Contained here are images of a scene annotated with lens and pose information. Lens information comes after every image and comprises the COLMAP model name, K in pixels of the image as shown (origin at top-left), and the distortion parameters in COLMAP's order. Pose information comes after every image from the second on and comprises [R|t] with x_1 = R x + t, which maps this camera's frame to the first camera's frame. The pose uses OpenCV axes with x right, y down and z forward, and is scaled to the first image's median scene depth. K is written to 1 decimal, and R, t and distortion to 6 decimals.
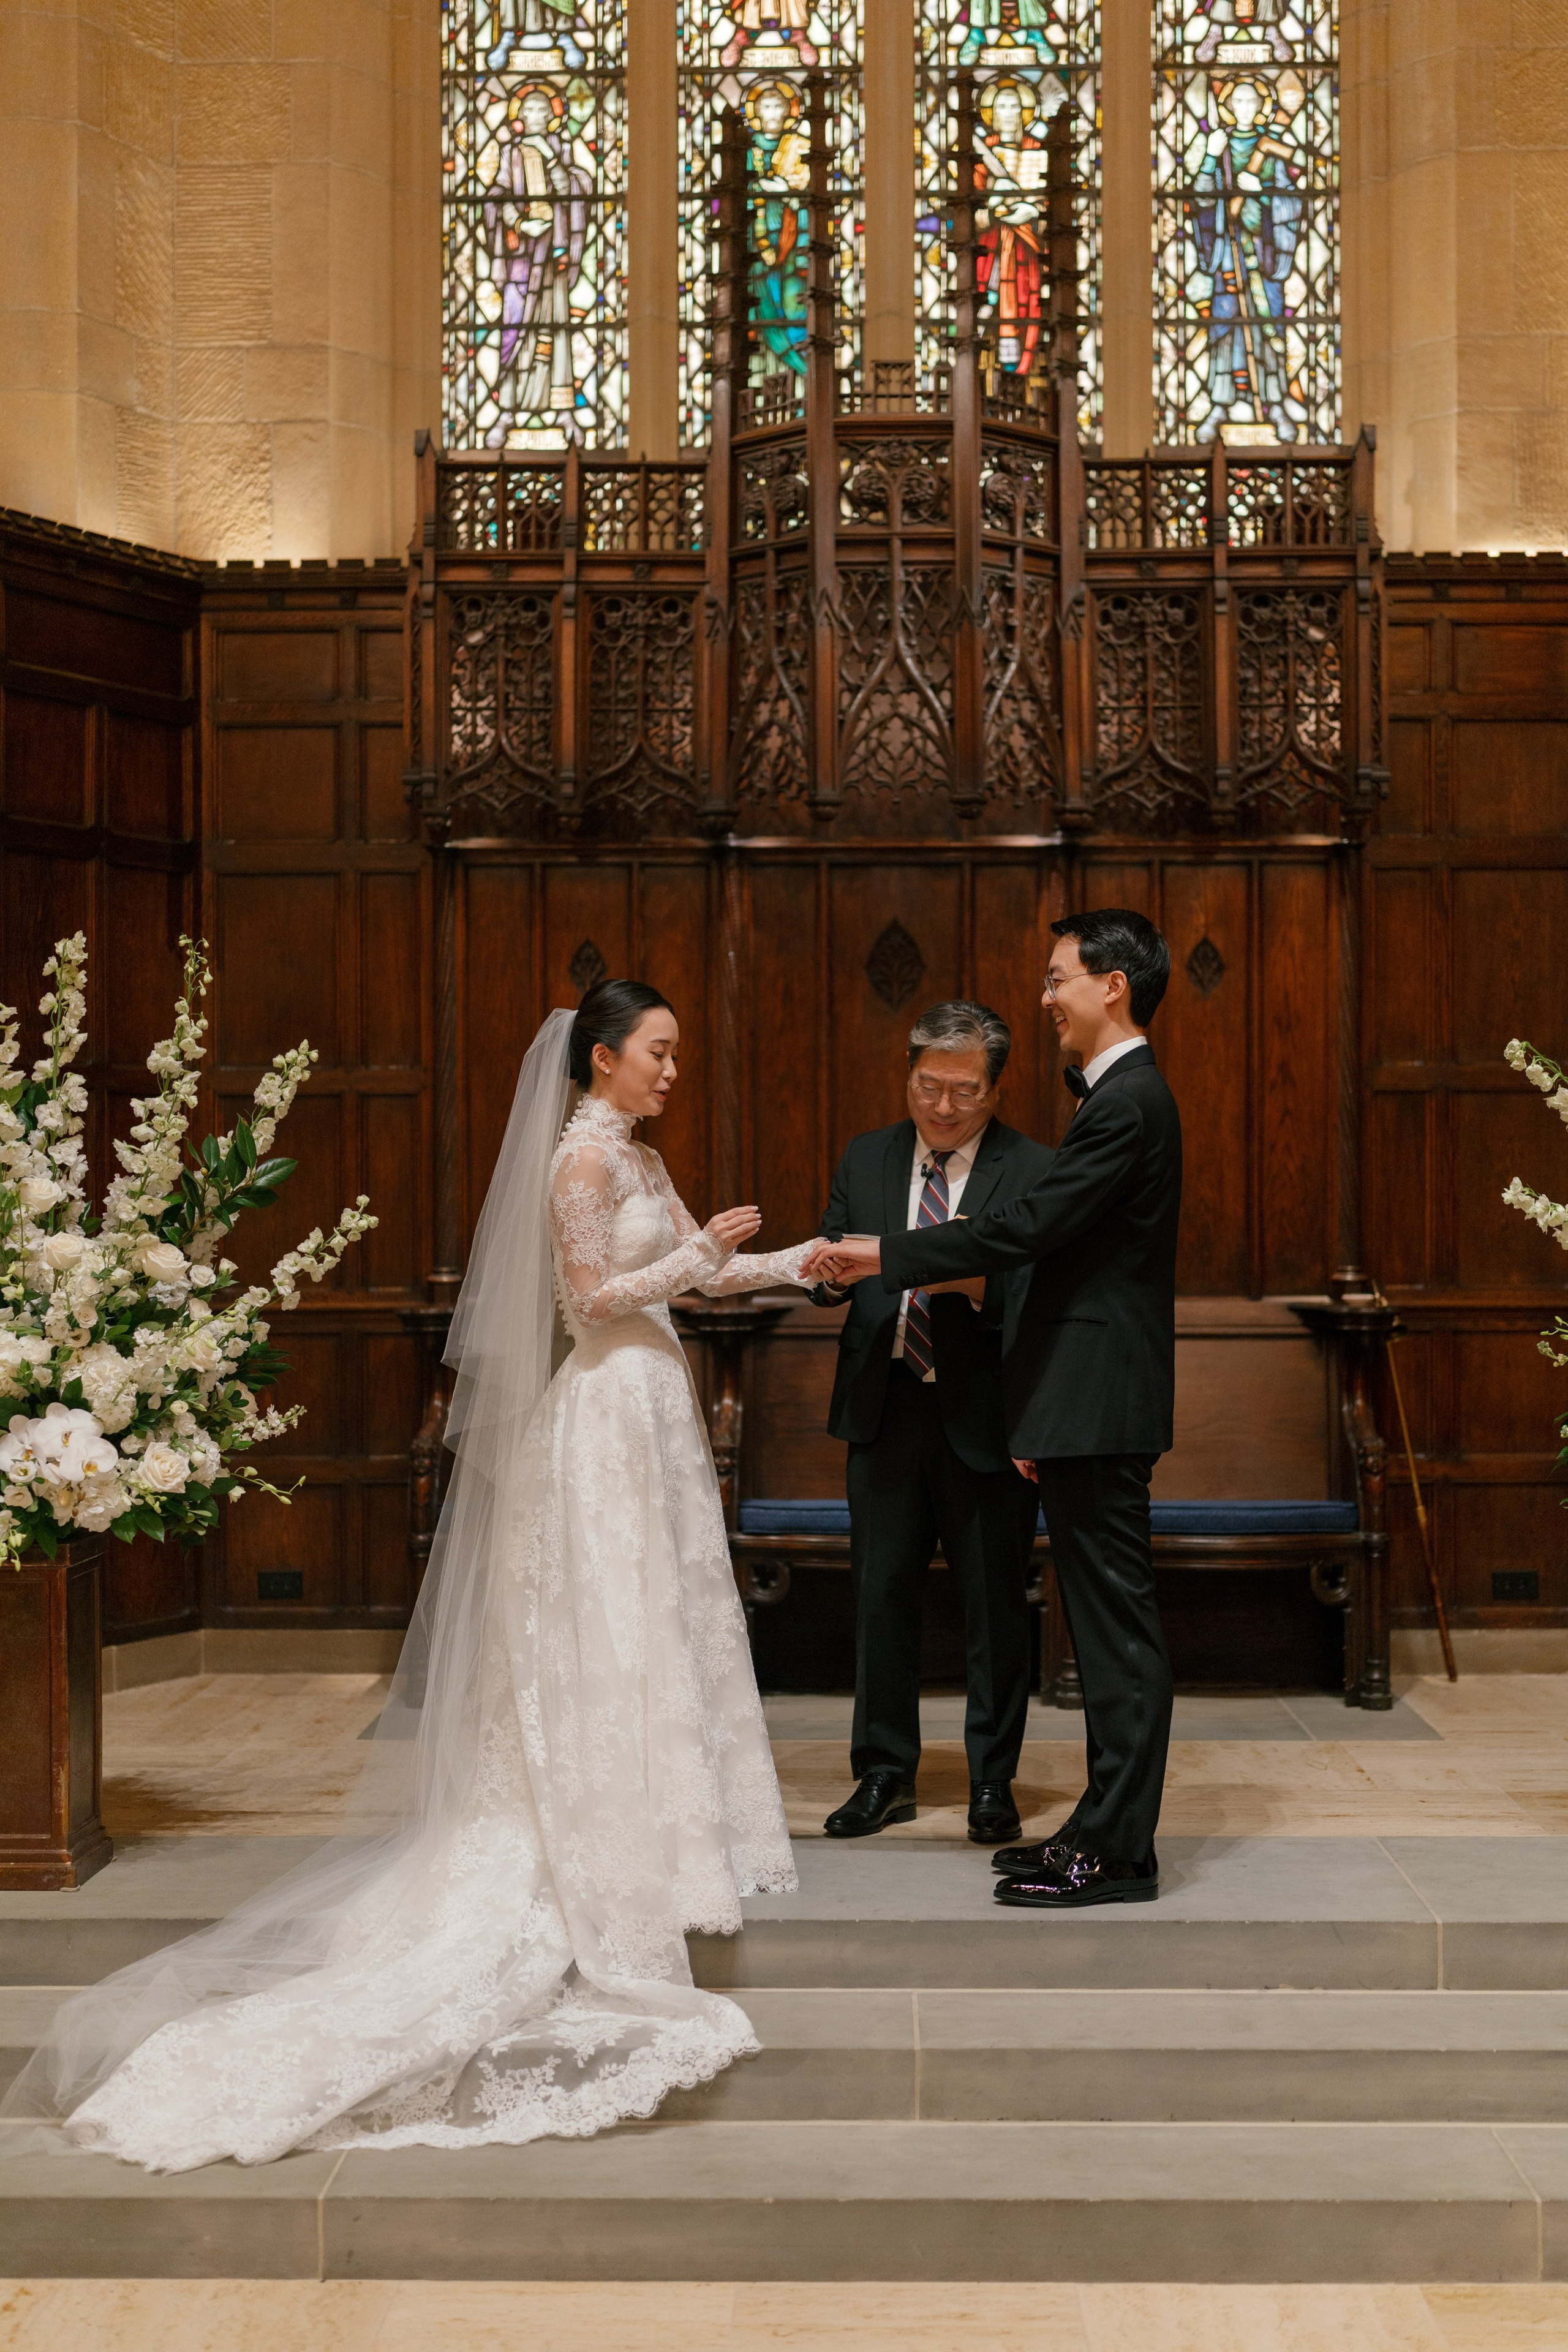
lens RADIAL K [[3217.3, 0, 794.0], [0, 3217.3, 1240.3], [0, 0, 1]] dist [-0.005427, 0.000000]
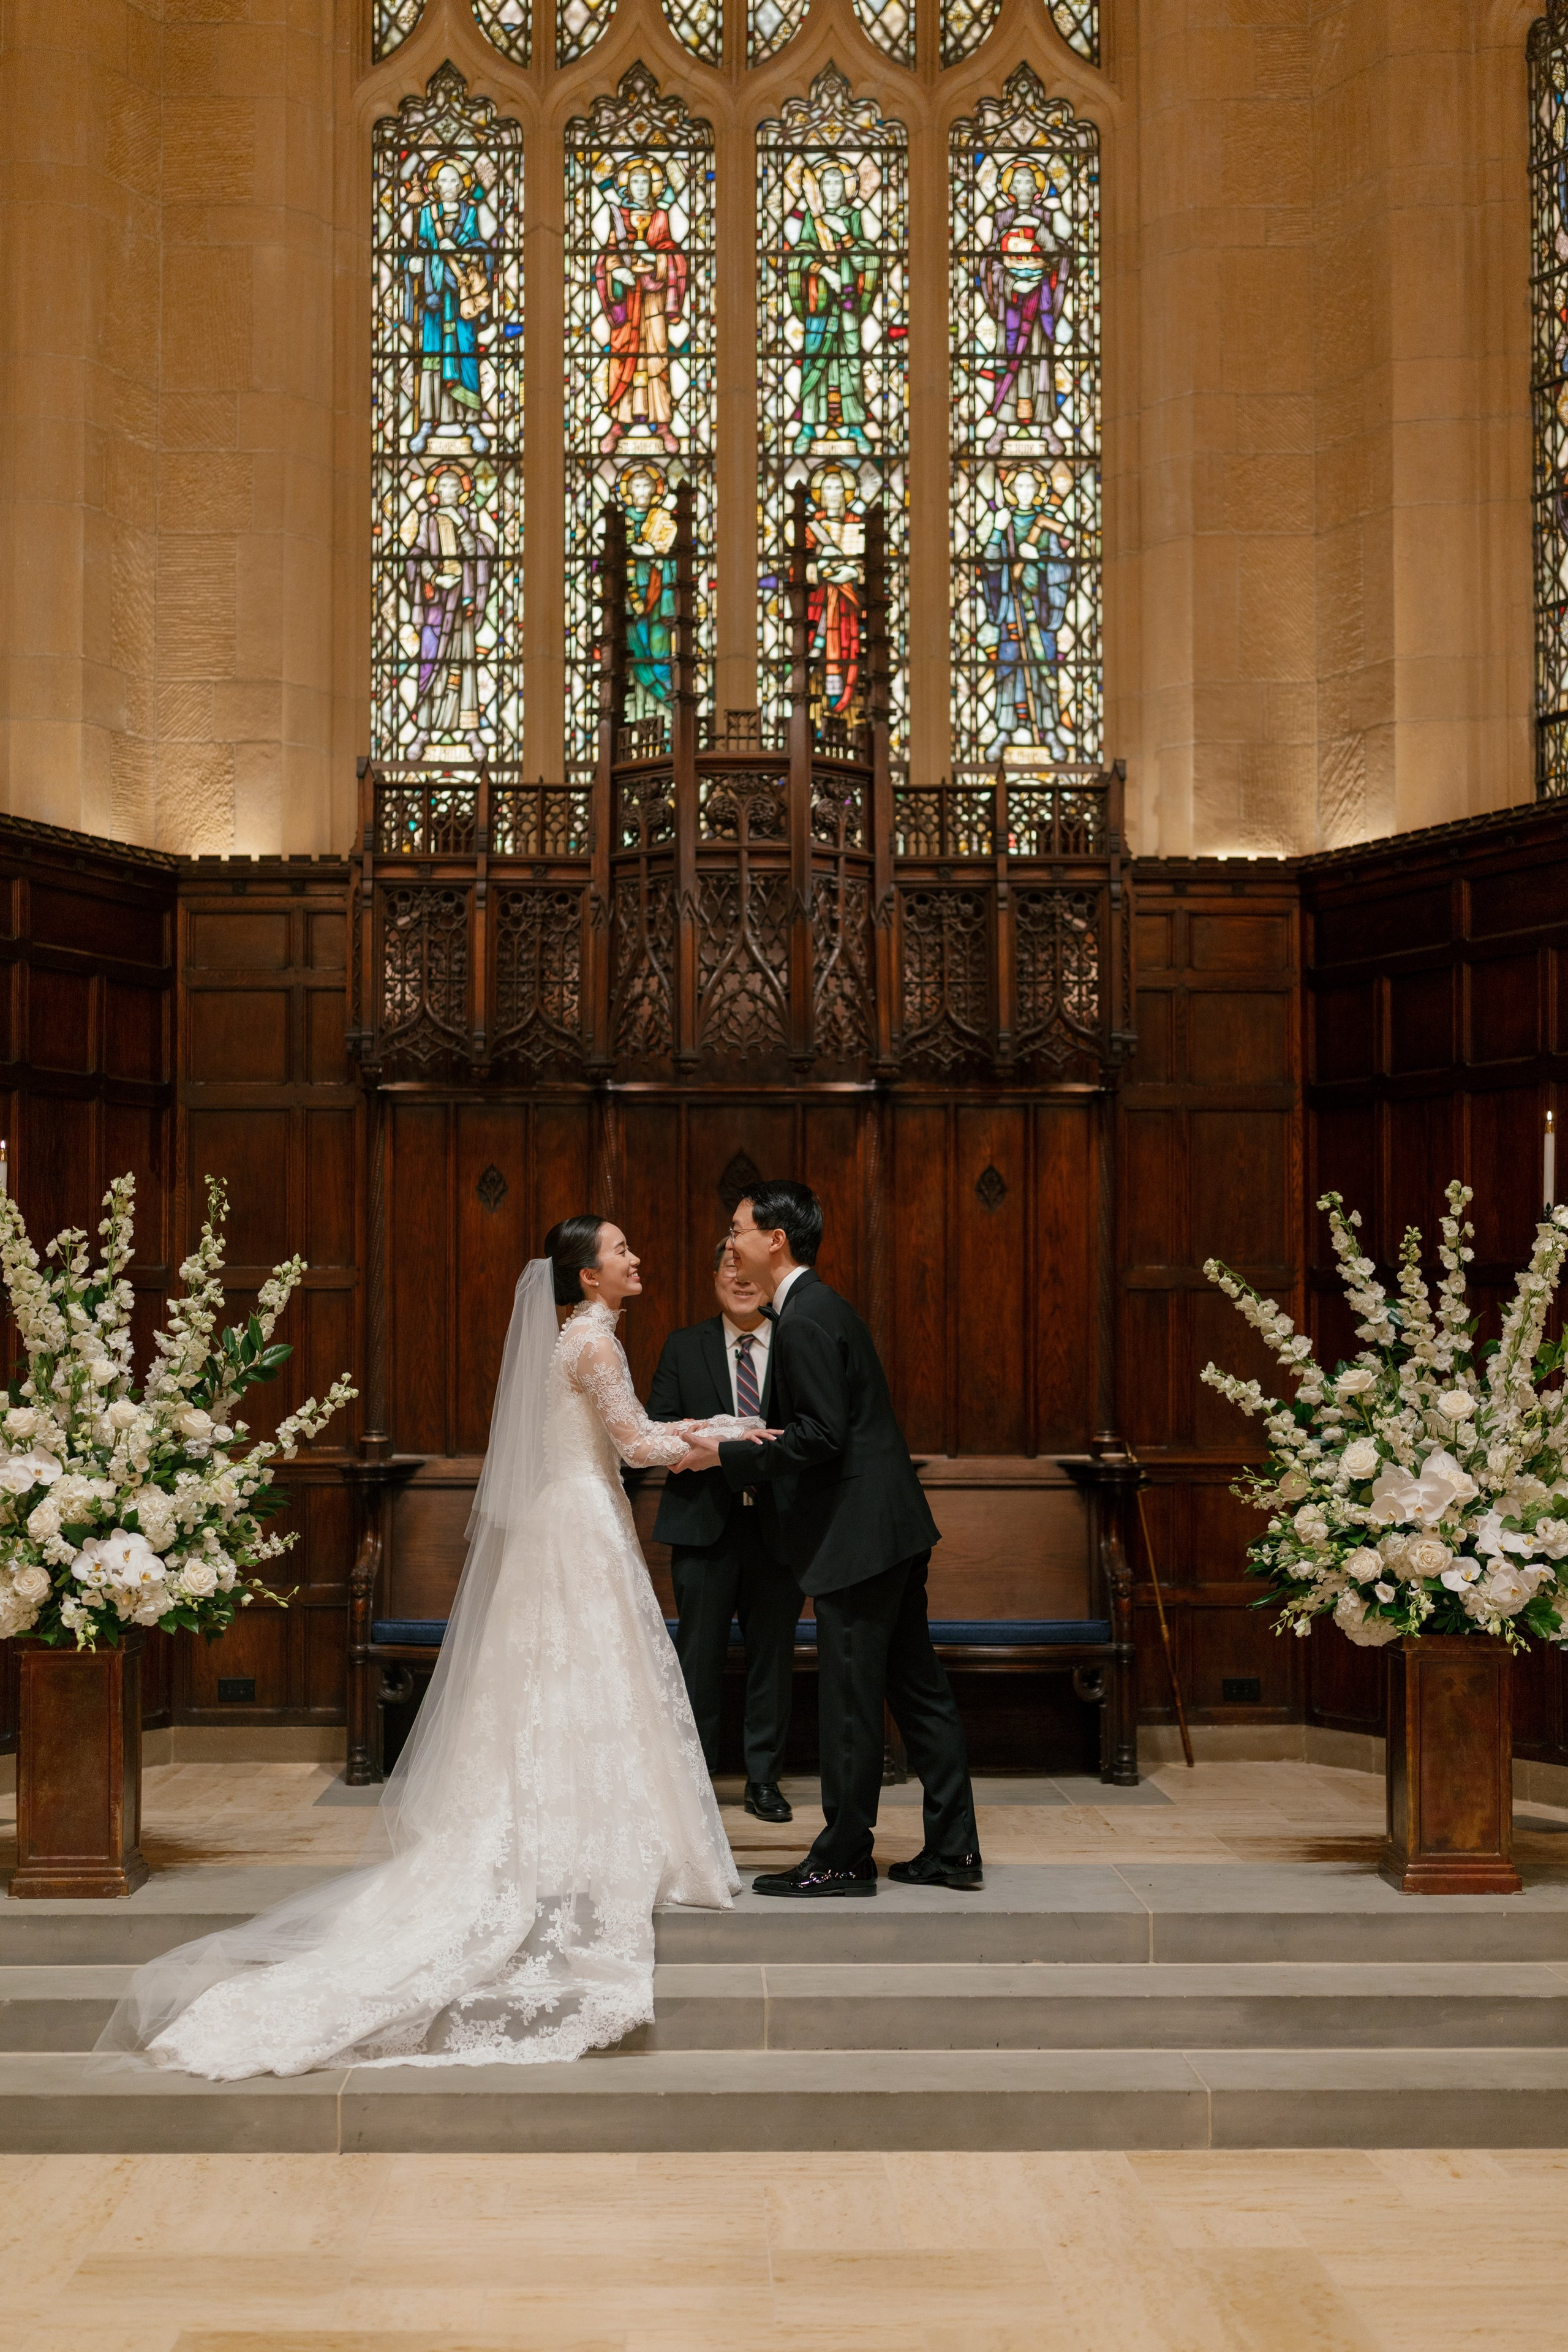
lens RADIAL K [[3217.3, 0, 714.1], [0, 3217.3, 1323.7], [0, 0, 1]] dist [-0.005427, 0.000000]
pose [[0.999533, 0.003229, 0.030398, -0.016475], [-0.002388, 0.999615, -0.027635, 0.001392], [-0.030476, 0.027550, 0.999156, -0.235159]]
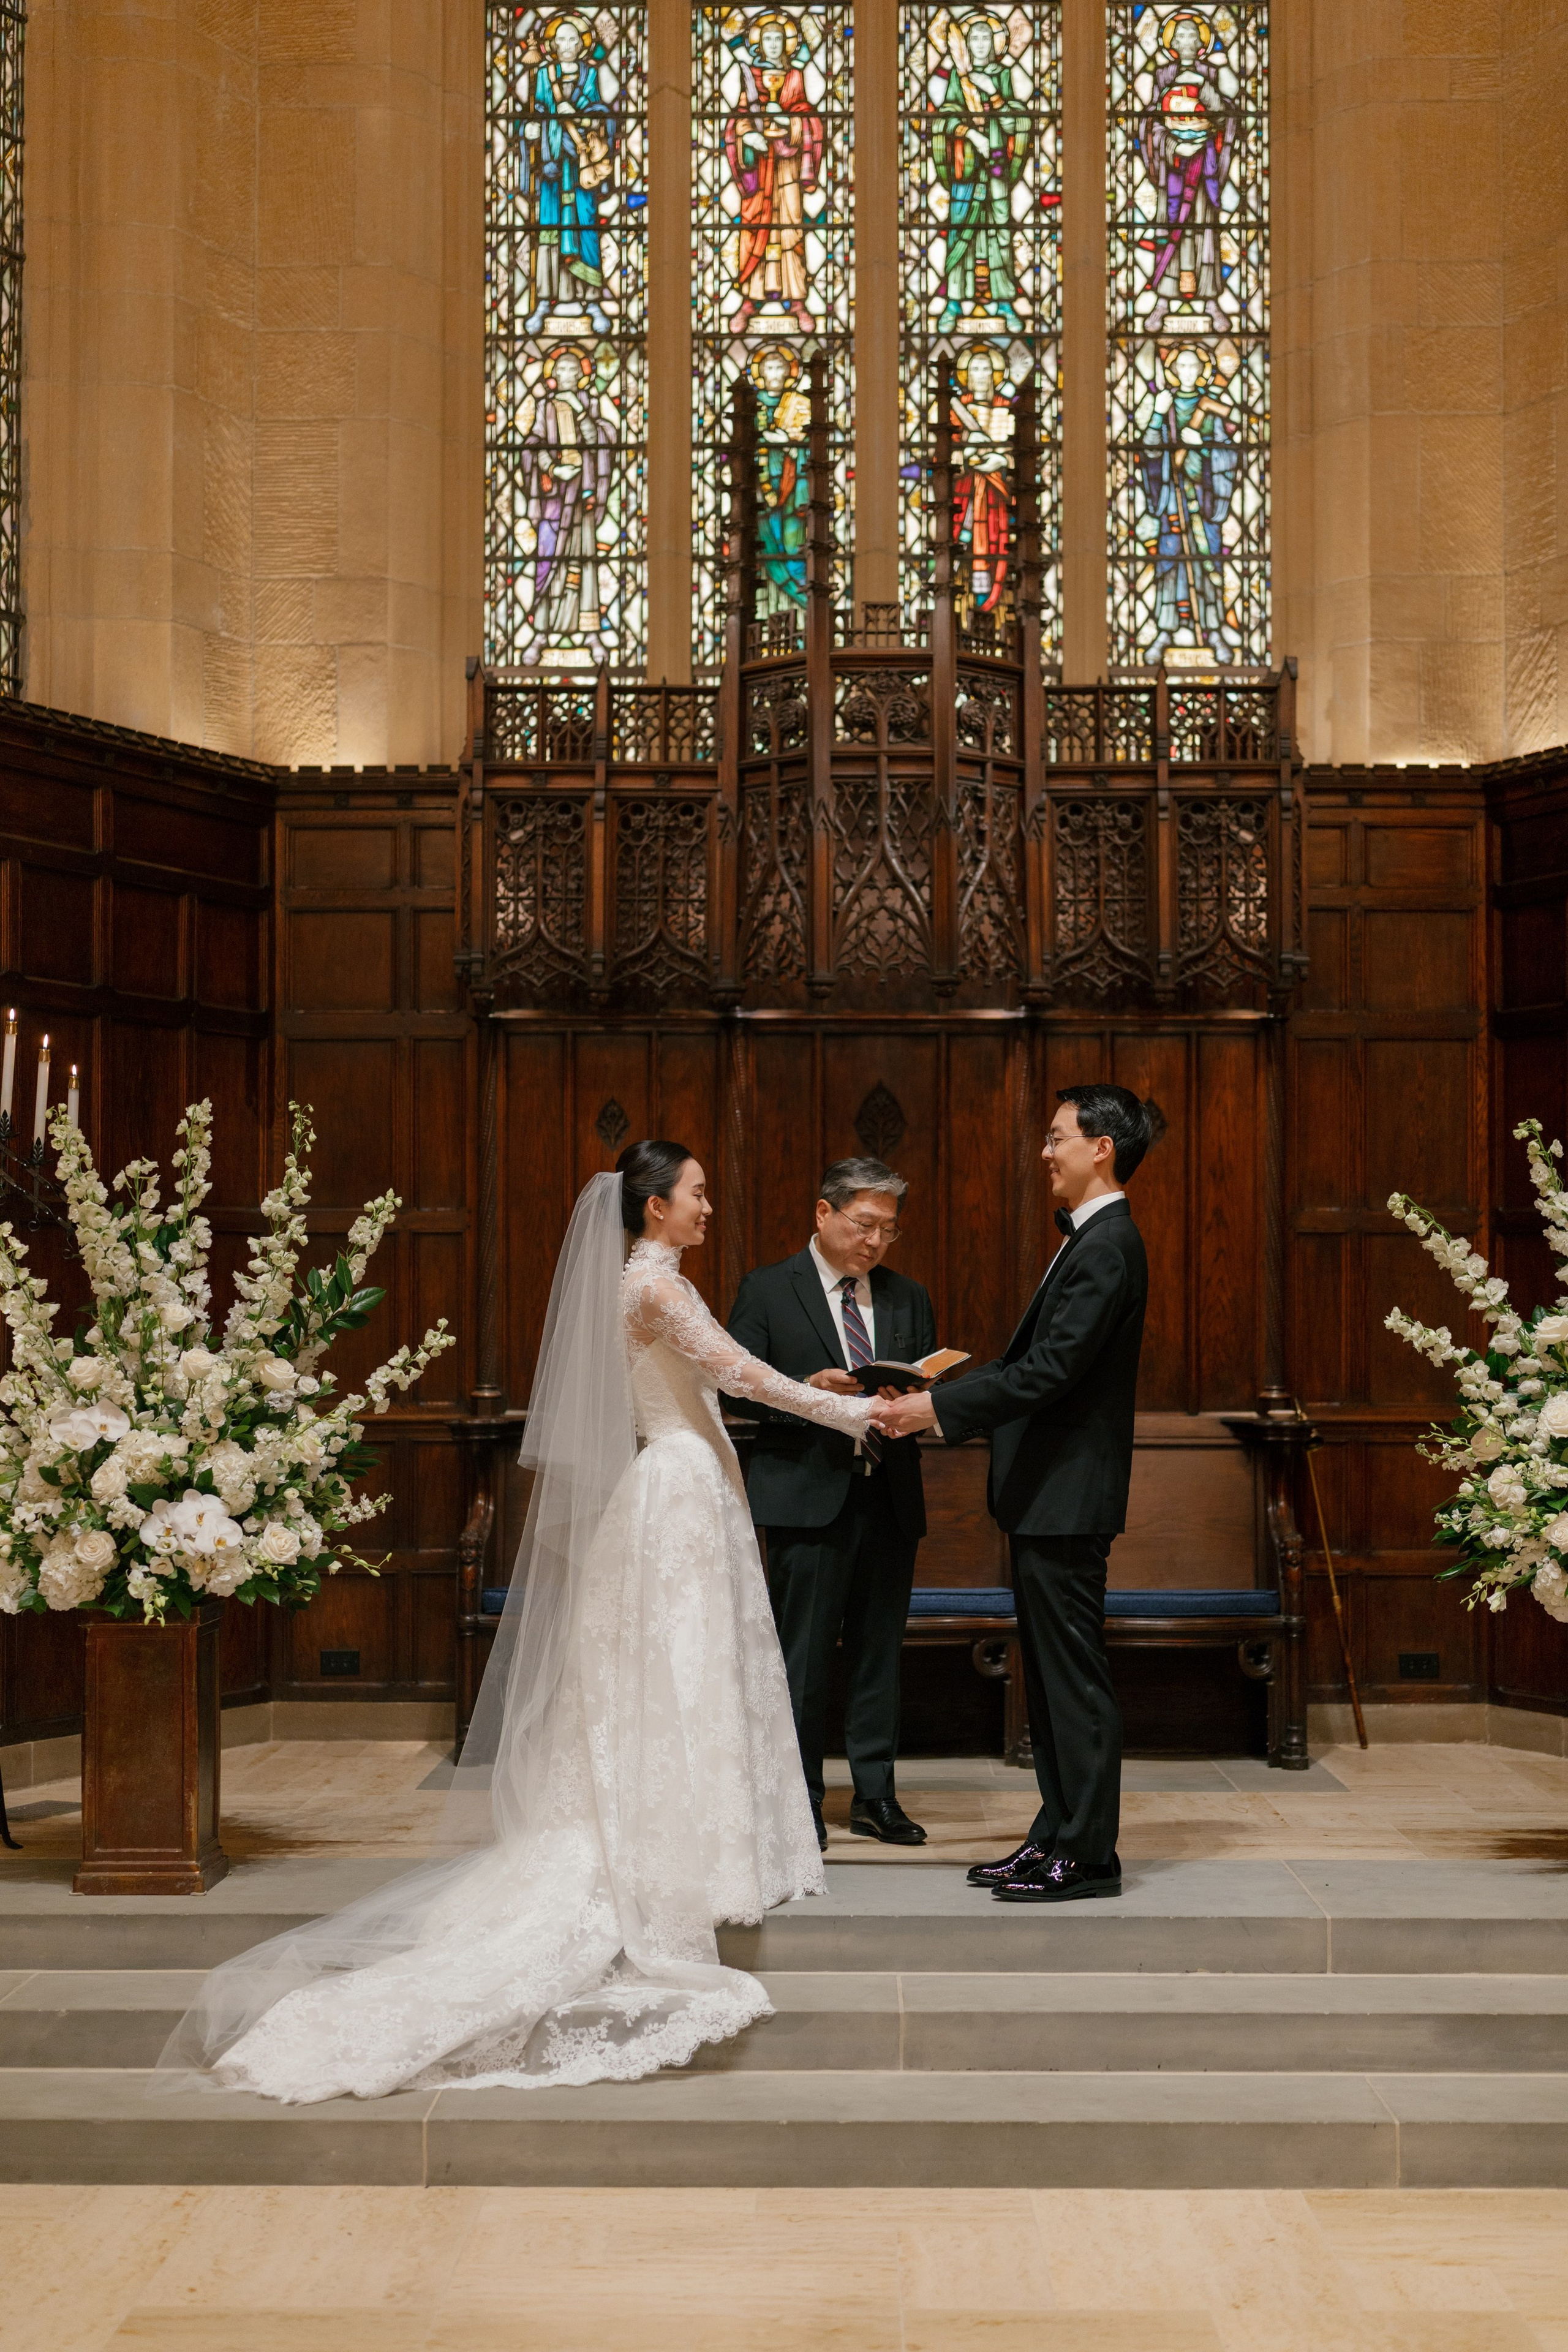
lens RADIAL K [[3217.3, 0, 788.8], [0, 3217.3, 1327.8], [0, 0, 1]] dist [-0.005427, 0.000000]
pose [[0.999967, 0.003777, 0.007240, -0.009279], [-0.003685, 0.999913, -0.012663, 0.002943], [-0.007287, 0.012636, 0.999894, -0.147786]]
